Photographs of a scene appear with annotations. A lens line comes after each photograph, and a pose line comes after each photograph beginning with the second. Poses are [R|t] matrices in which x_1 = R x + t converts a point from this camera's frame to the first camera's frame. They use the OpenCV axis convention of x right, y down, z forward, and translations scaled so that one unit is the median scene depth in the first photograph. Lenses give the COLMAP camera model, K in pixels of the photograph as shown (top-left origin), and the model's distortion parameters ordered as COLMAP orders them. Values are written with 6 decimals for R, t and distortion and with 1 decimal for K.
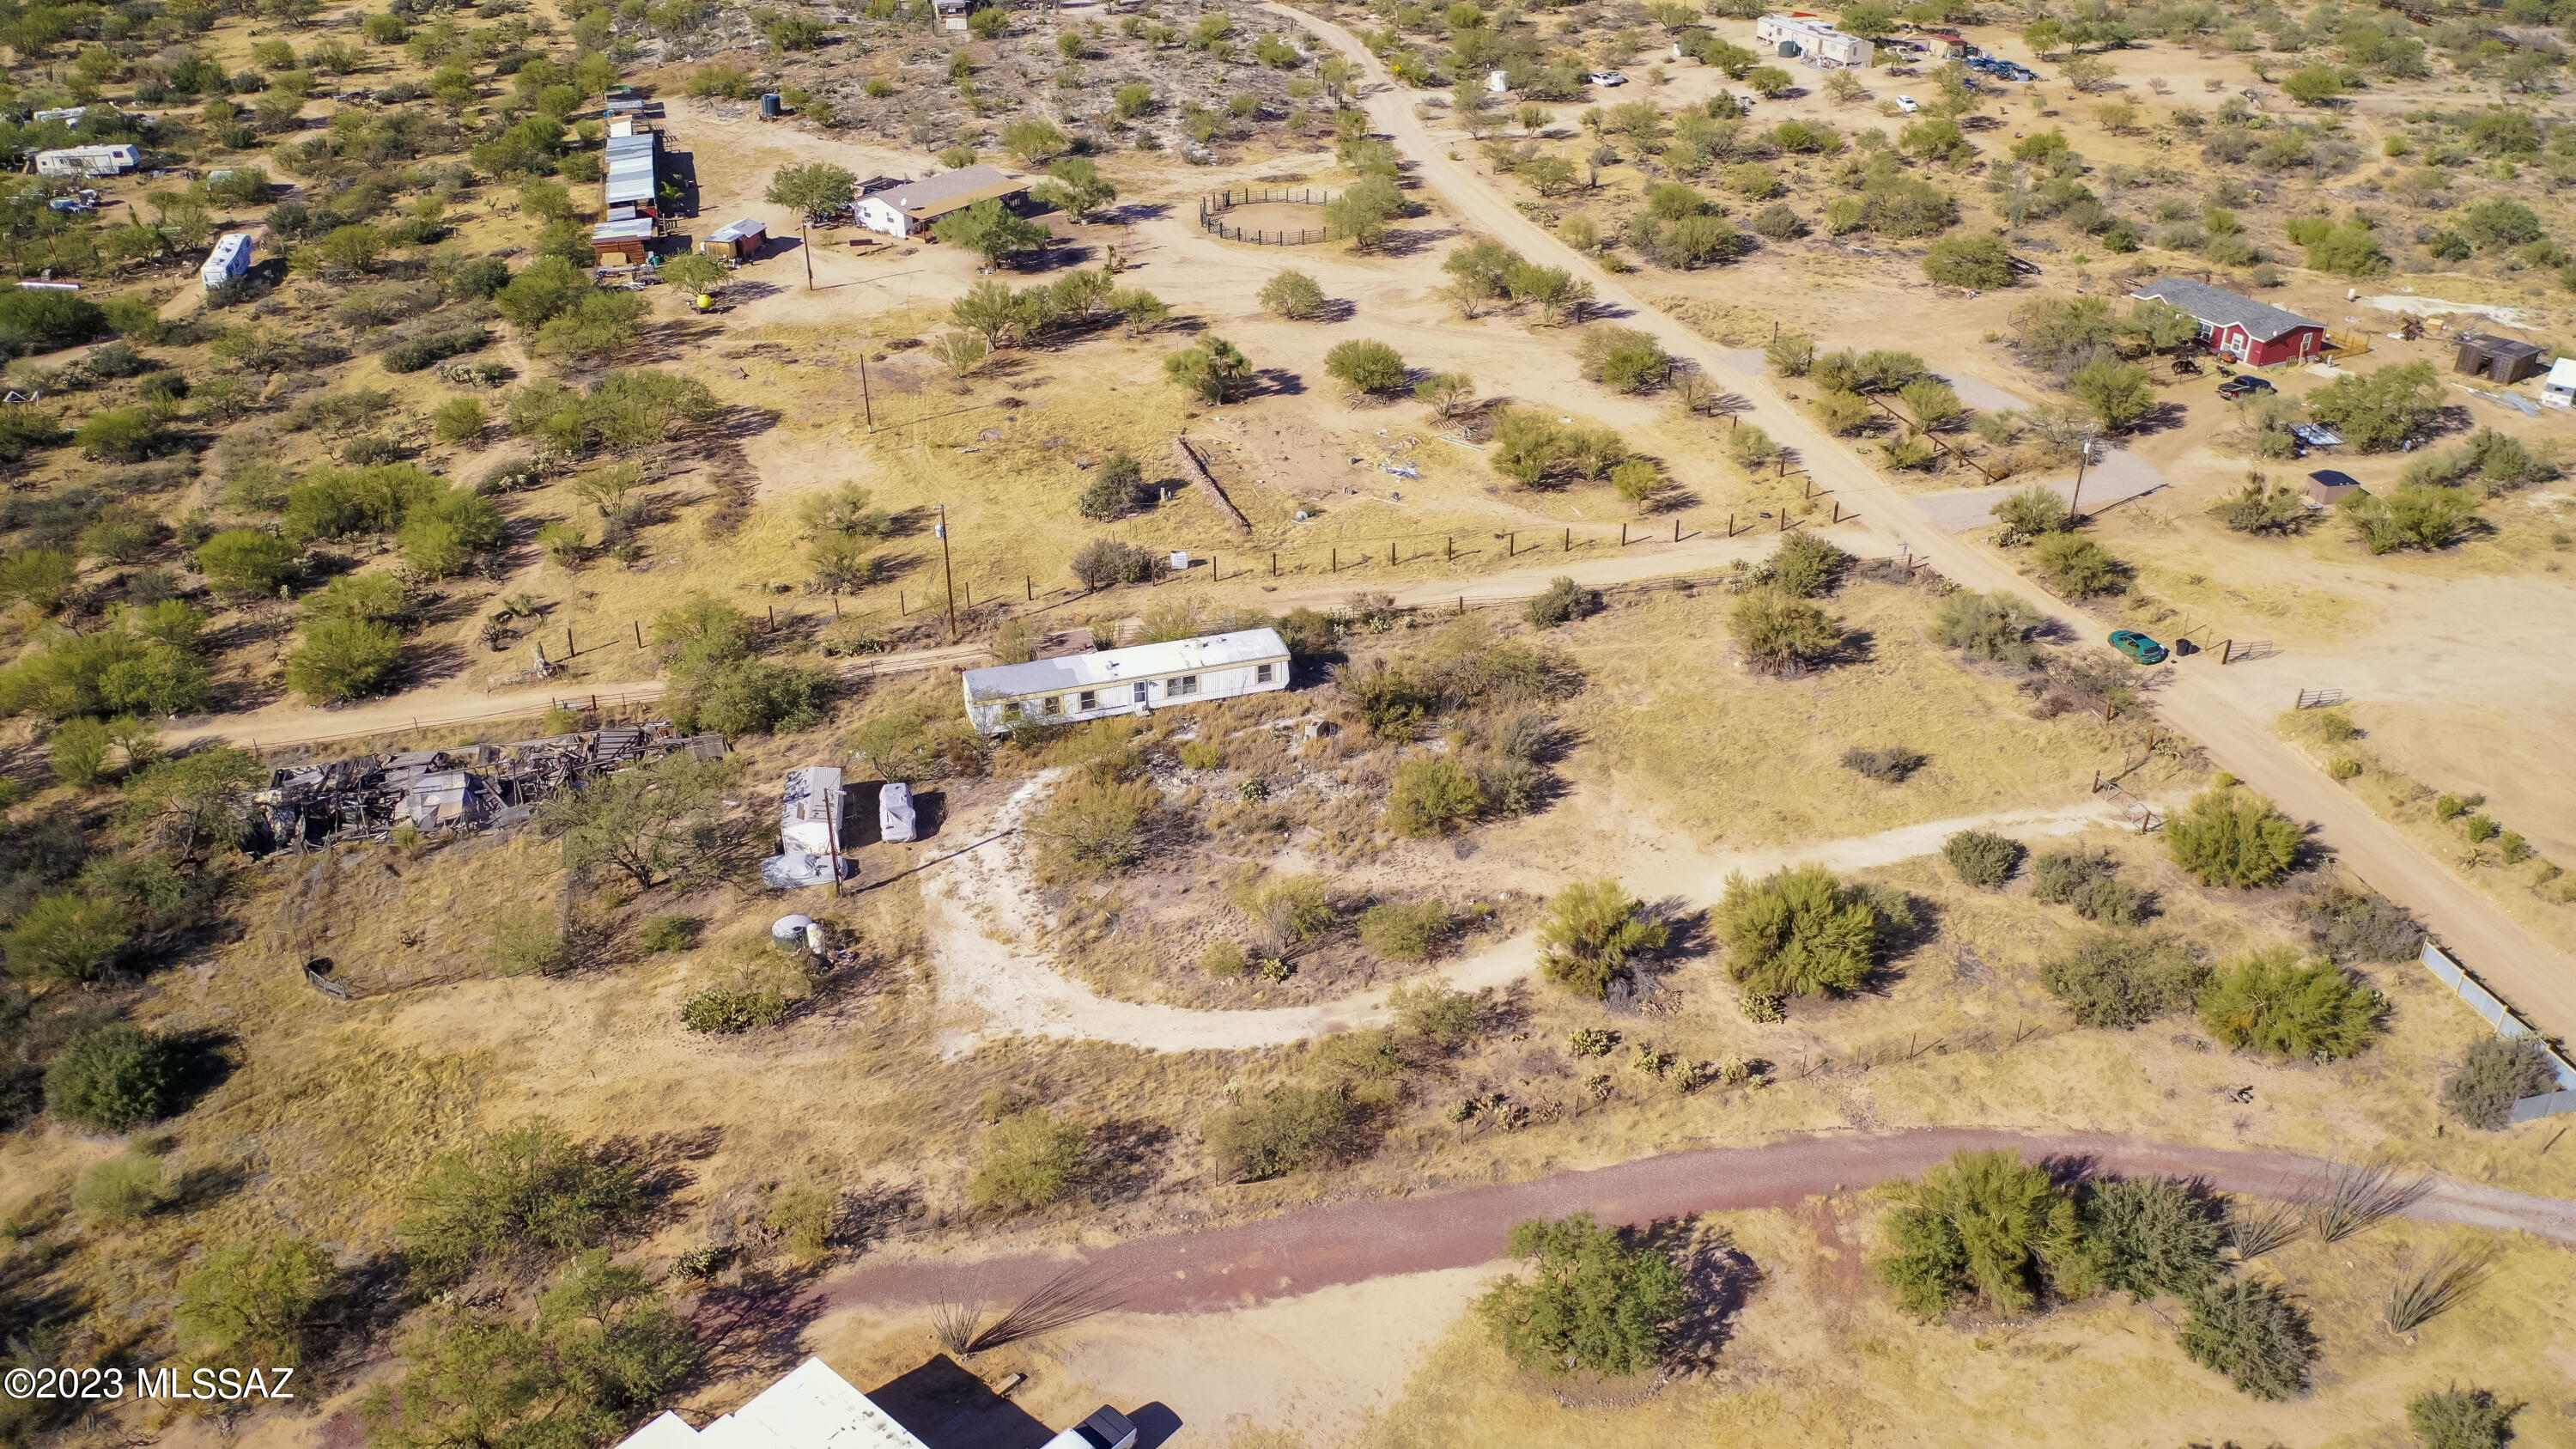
lens RADIAL K [[2020.6, 0, 1278.3], [0, 2020.6, 731.4], [0, 0, 1]] dist [0.002765, -0.005844]
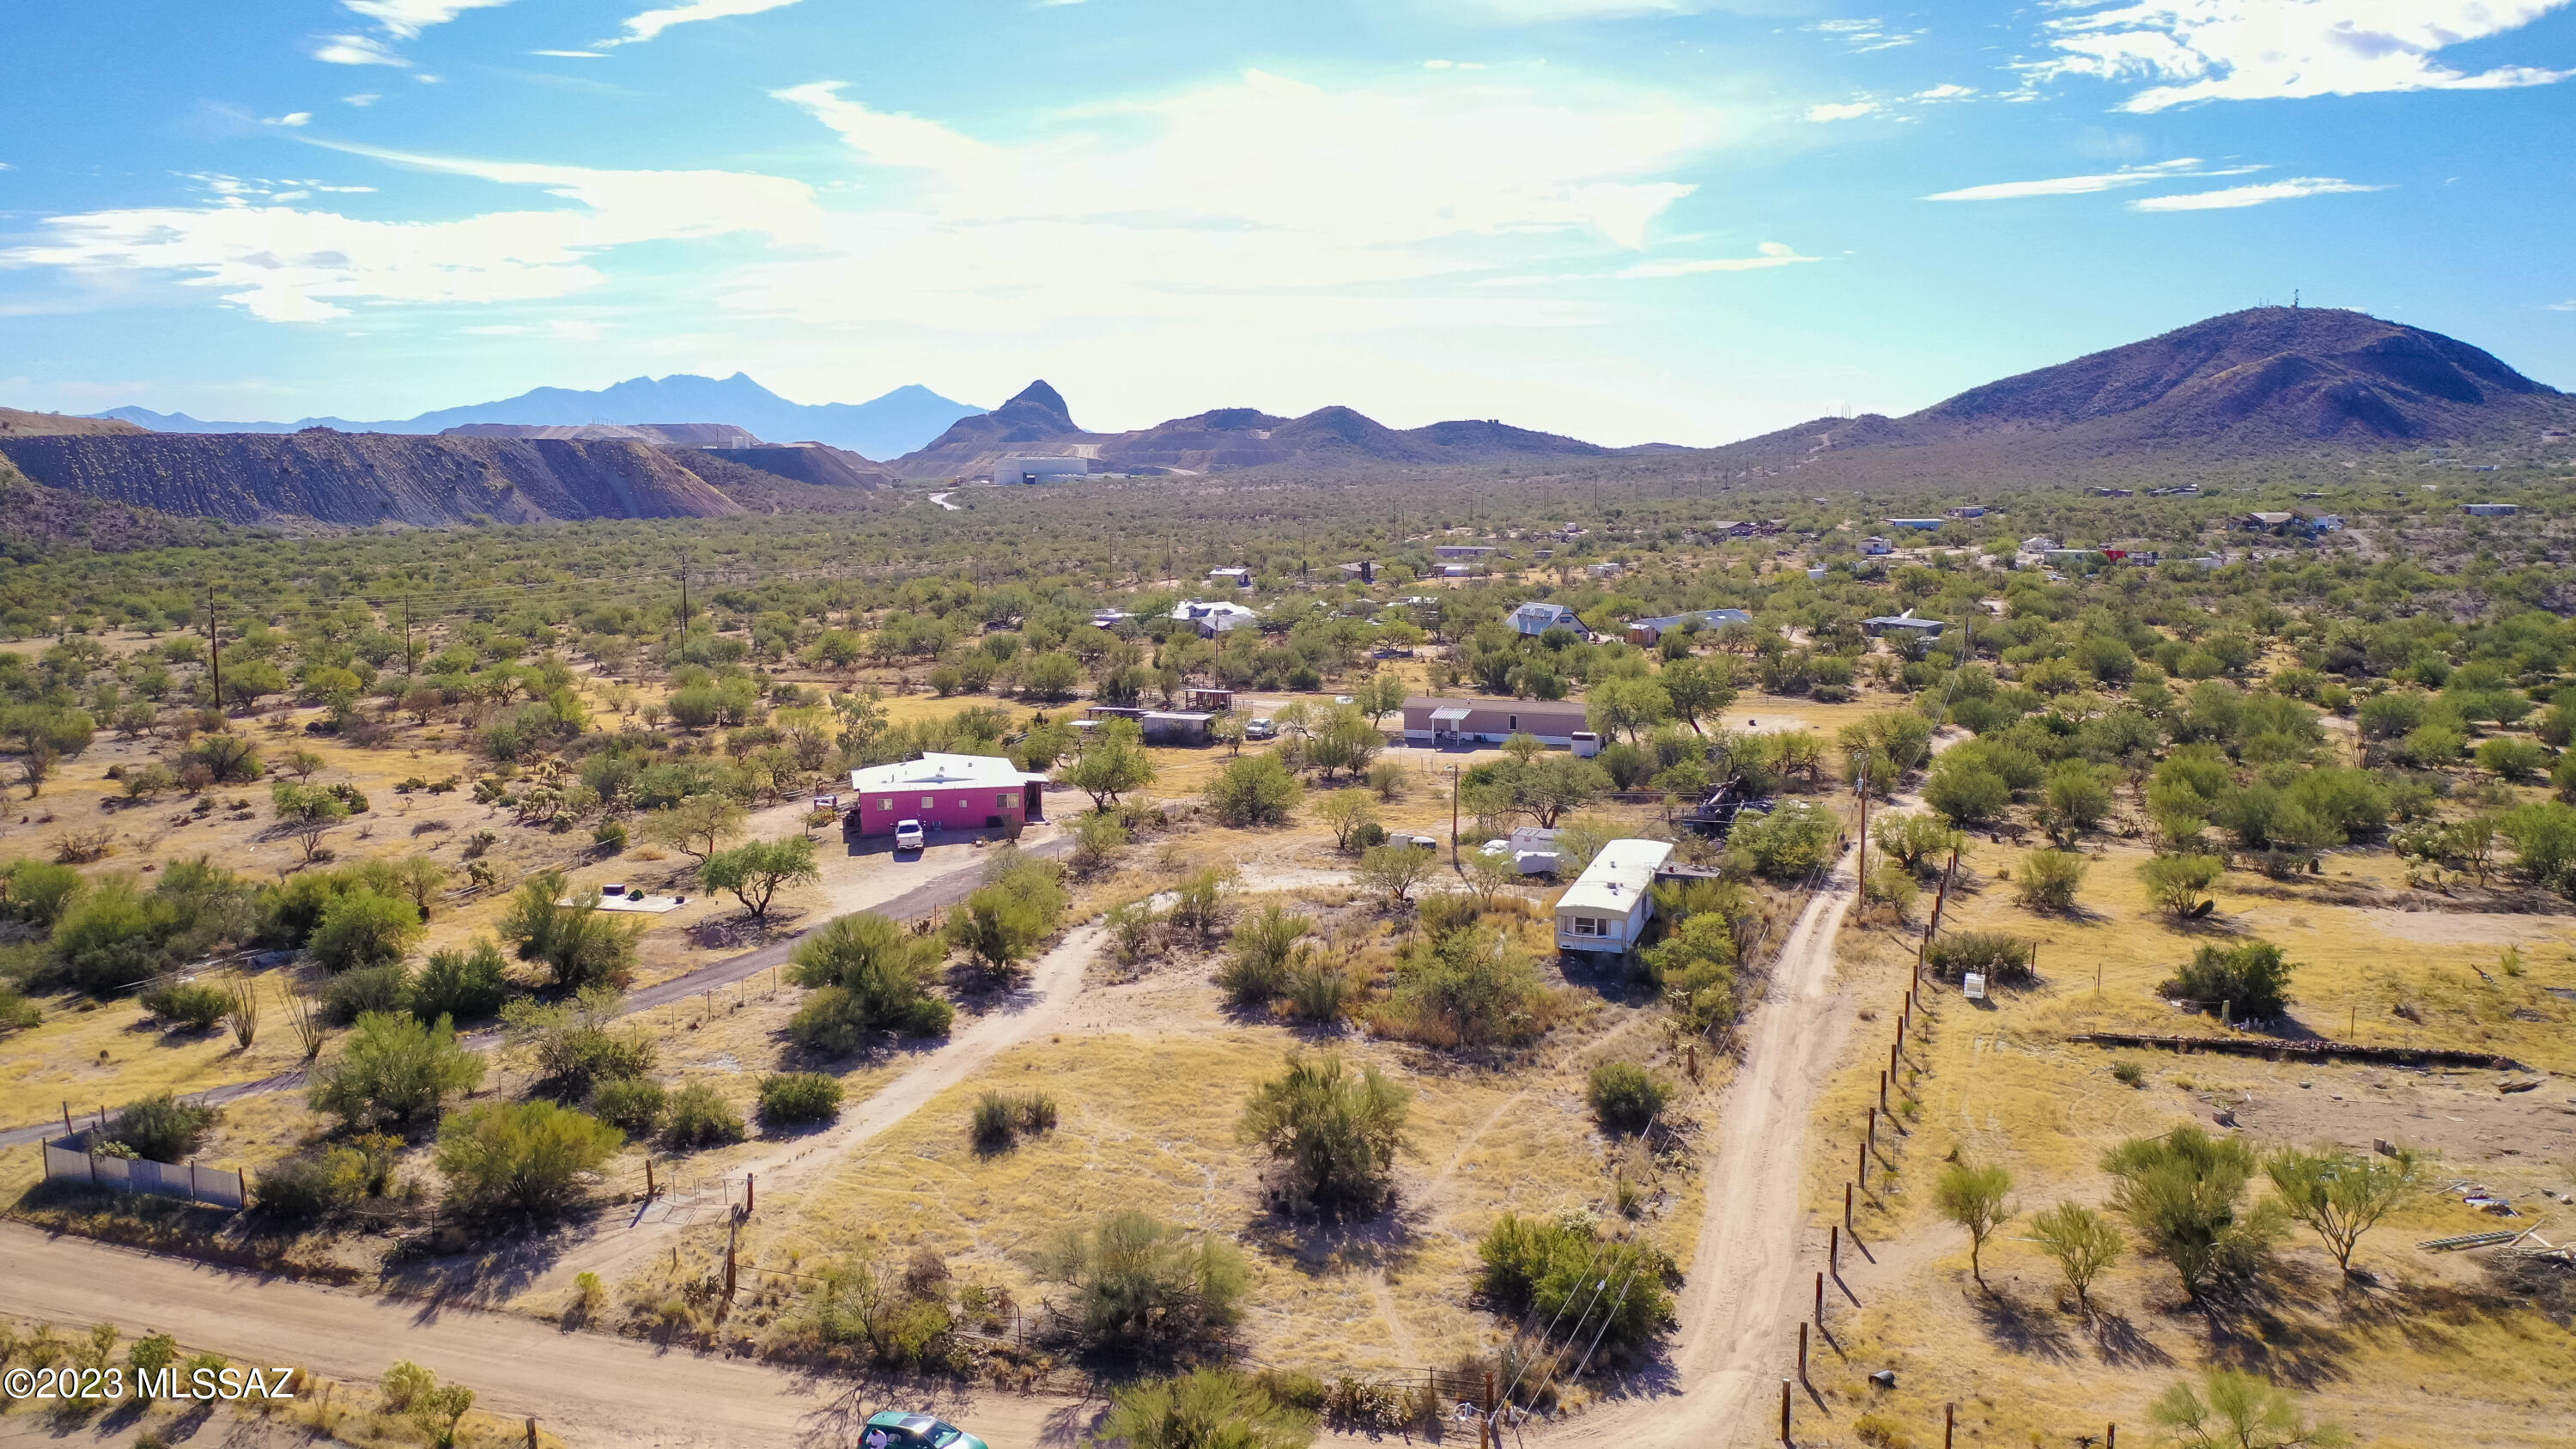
lens RADIAL K [[2020.6, 0, 1278.3], [0, 2020.6, 731.4], [0, 0, 1]] dist [0.002765, -0.005844]
pose [[-0.581789, 0.112070, -0.805581, 0.802047], [-0.404150, 0.819695, 0.405910, -0.426624], [0.705821, 0.561730, -0.431597, 1.295413]]
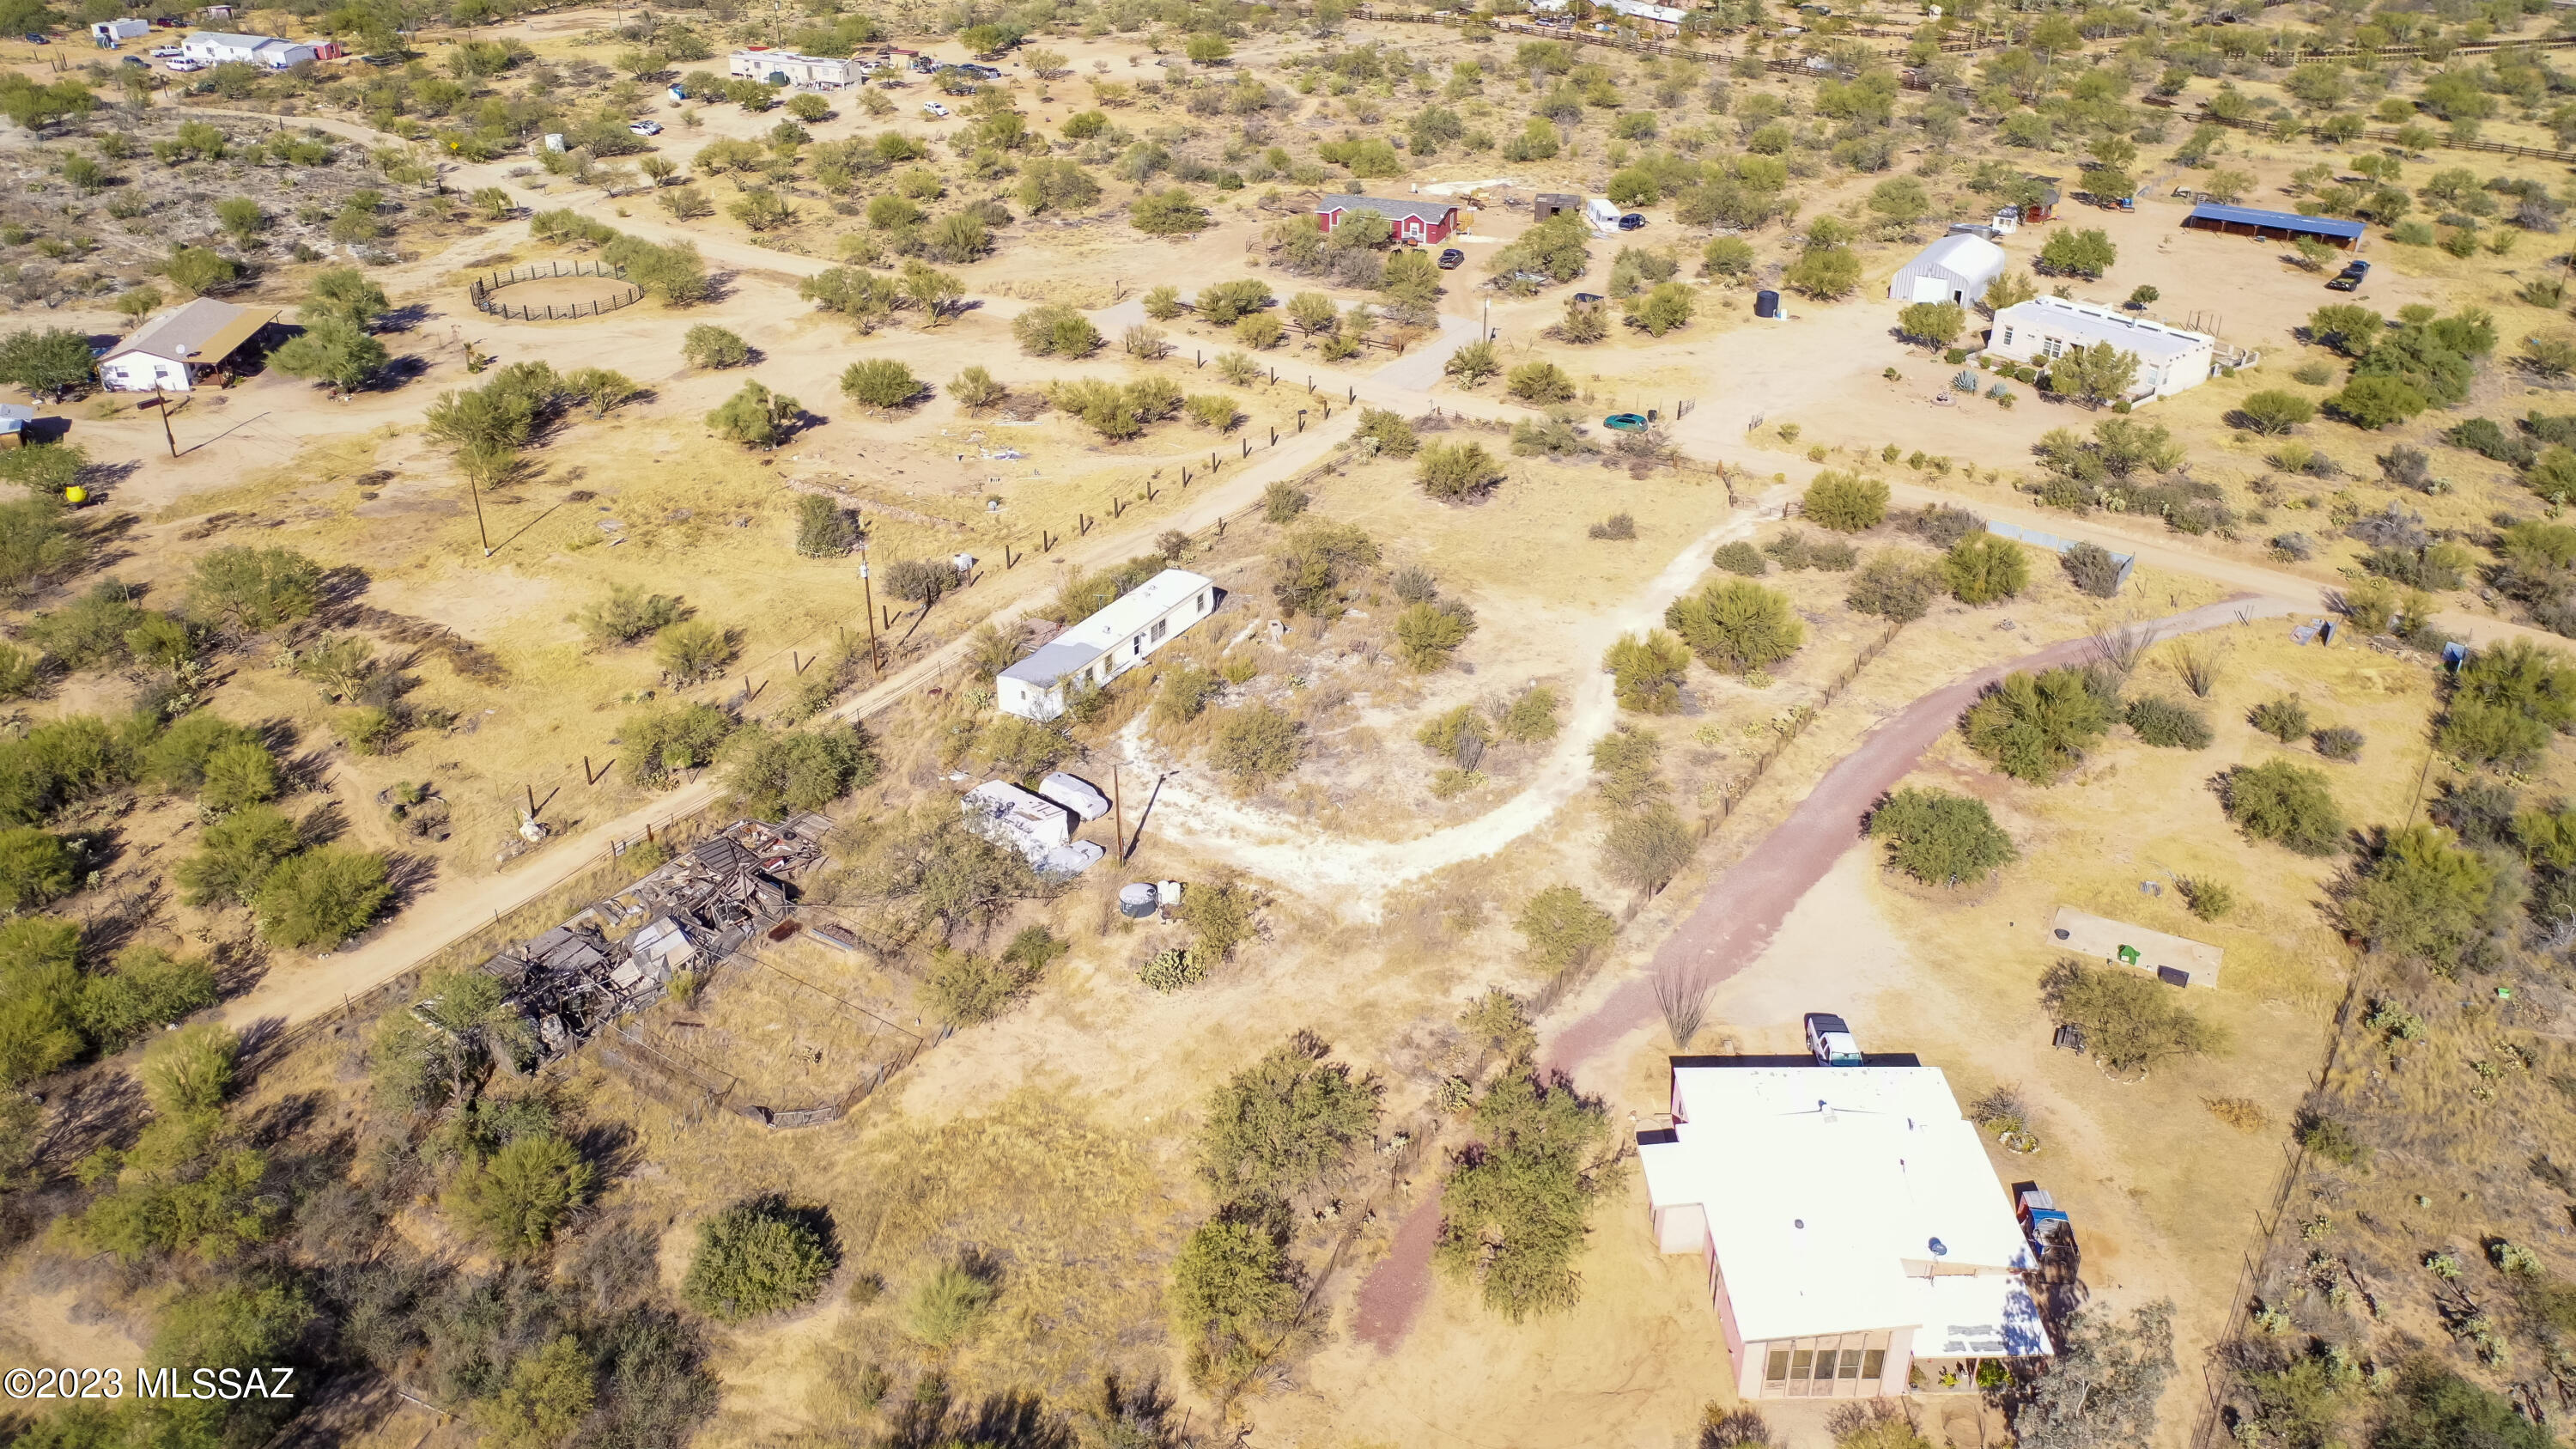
lens RADIAL K [[2020.6, 0, 1278.3], [0, 2020.6, 731.4], [0, 0, 1]] dist [0.002765, -0.005844]
pose [[0.749039, -0.313307, 0.583763, -0.682936], [0.326606, 0.941232, 0.086087, -0.045713], [-0.576428, 0.126178, 0.807348, 0.071058]]
